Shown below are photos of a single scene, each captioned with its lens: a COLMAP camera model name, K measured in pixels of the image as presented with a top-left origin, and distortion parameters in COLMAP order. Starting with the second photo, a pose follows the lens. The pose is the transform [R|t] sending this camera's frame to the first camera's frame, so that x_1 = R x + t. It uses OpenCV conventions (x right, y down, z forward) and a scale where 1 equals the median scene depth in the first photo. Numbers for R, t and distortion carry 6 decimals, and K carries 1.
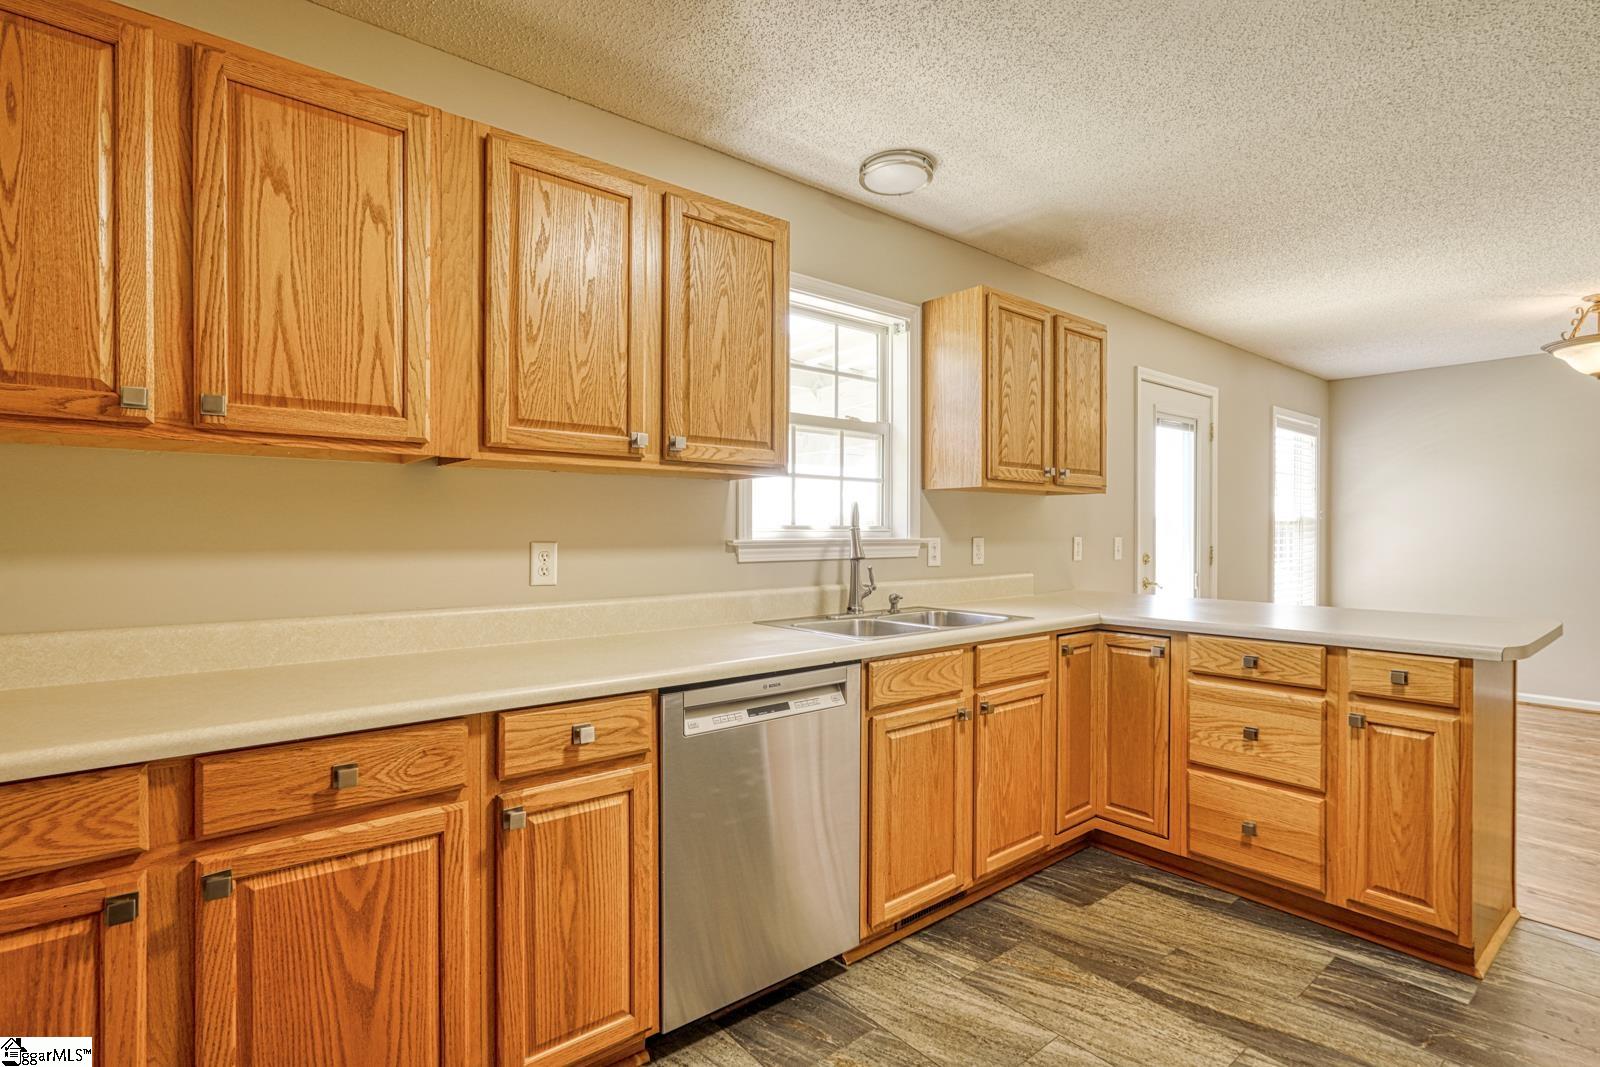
lens RADIAL K [[767.2, 0, 794.8], [0, 767.2, 536.8], [0, 0, 1]] dist [-0.010293, 0.004425]
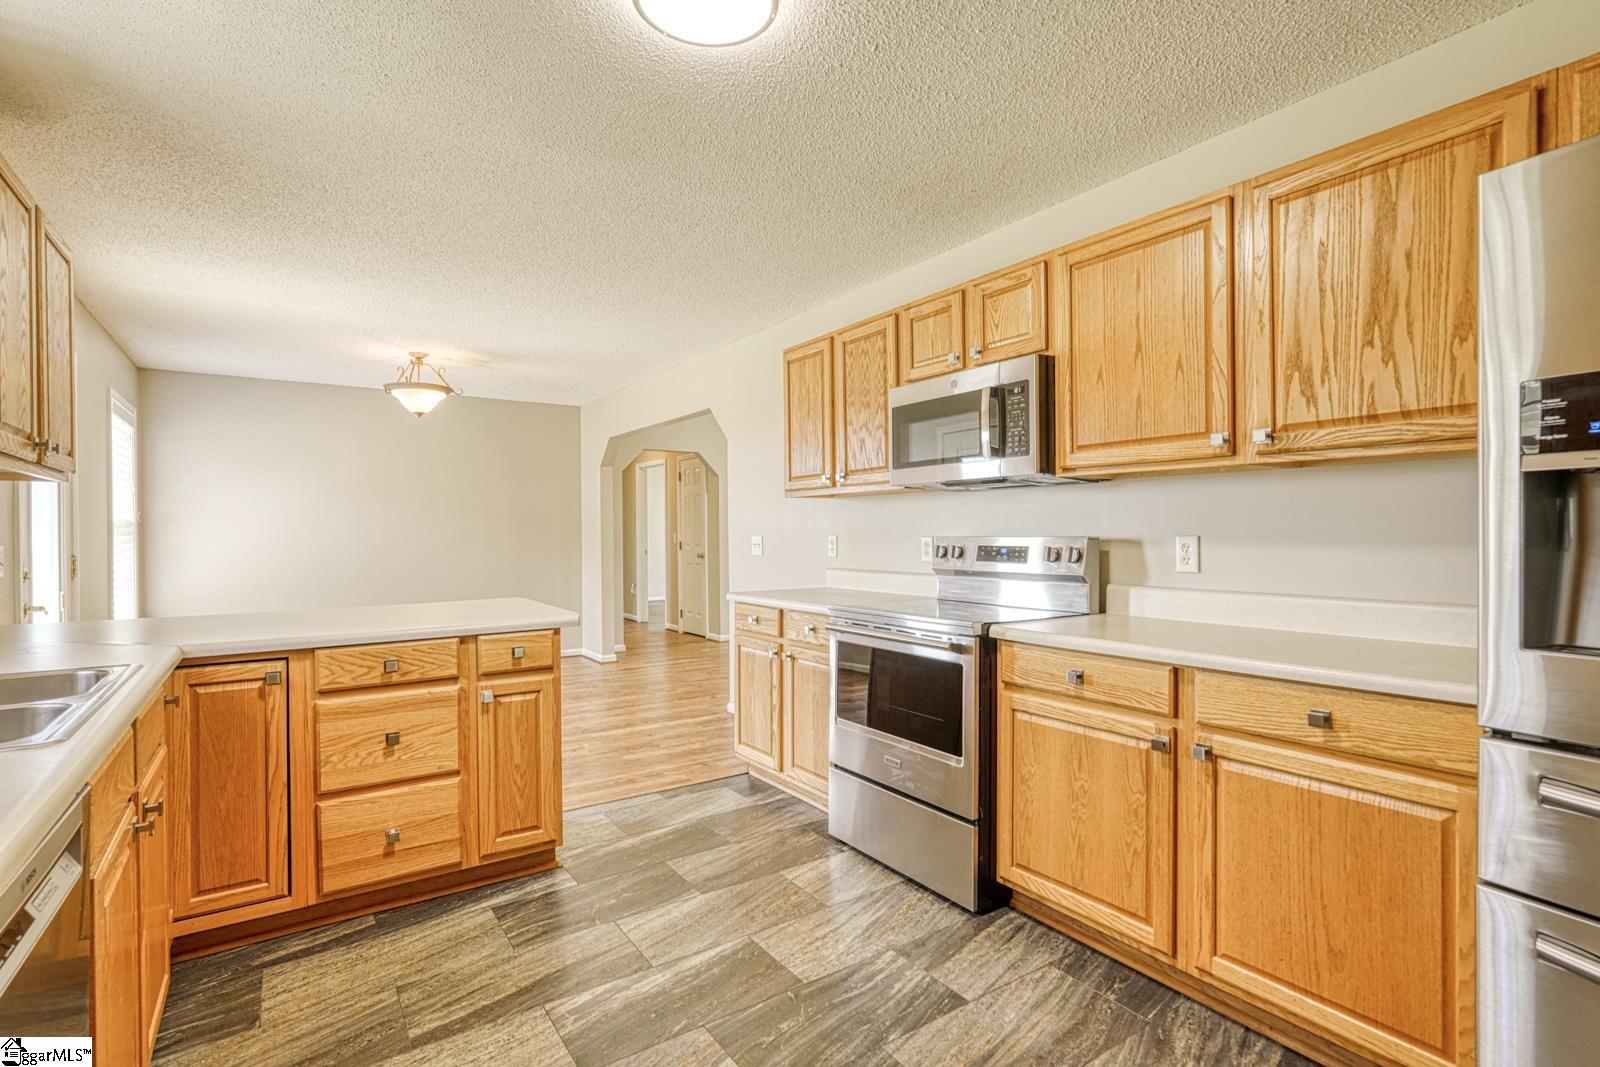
lens RADIAL K [[767.2, 0, 796.3], [0, 767.2, 532.0], [0, 0, 1]] dist [-0.010293, 0.004425]
pose [[0.086162, -0.003419, 0.996275, -0.363271], [0.014486, 0.999893, 0.002179, -0.003853], [-0.996176, 0.014244, 0.086202, 0.422250]]
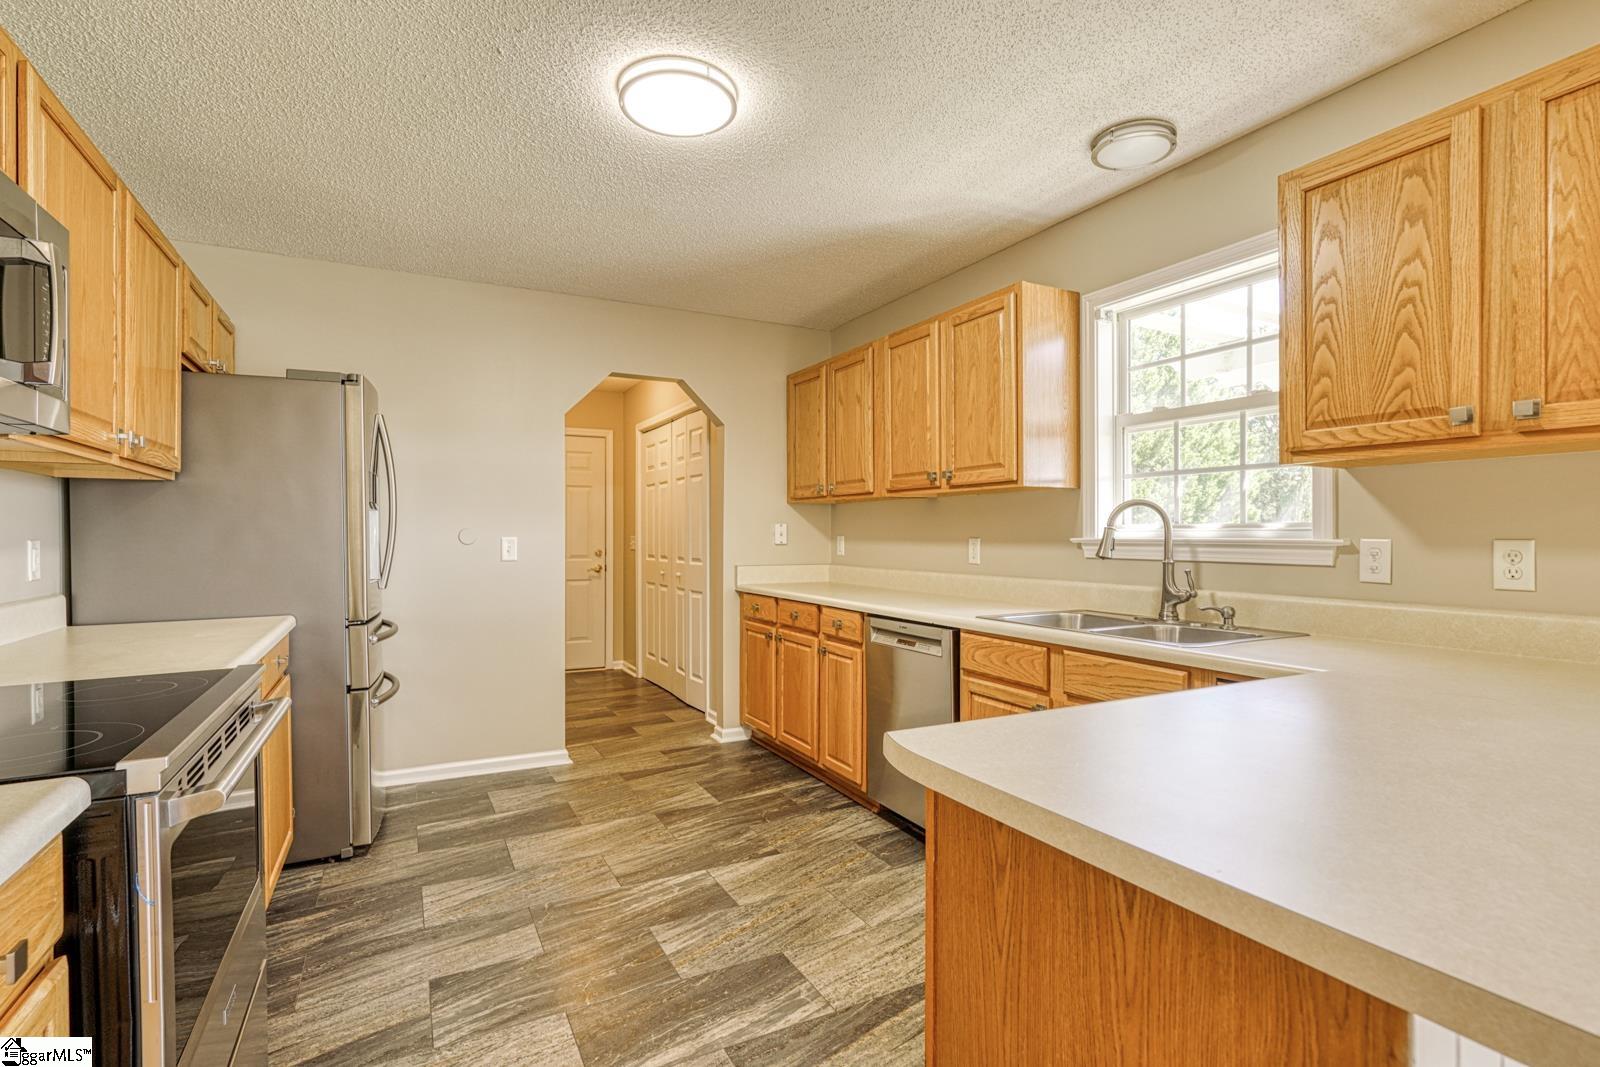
lens RADIAL K [[767.2, 0, 800.2], [0, 767.2, 535.9], [0, 0, 1]] dist [-0.010293, 0.004425]
pose [[-0.199679, 0.002691, -0.979858, 1.301501], [-0.006385, 0.999971, 0.004047, -0.001158], [0.979841, 0.007065, -0.199656, 0.914491]]
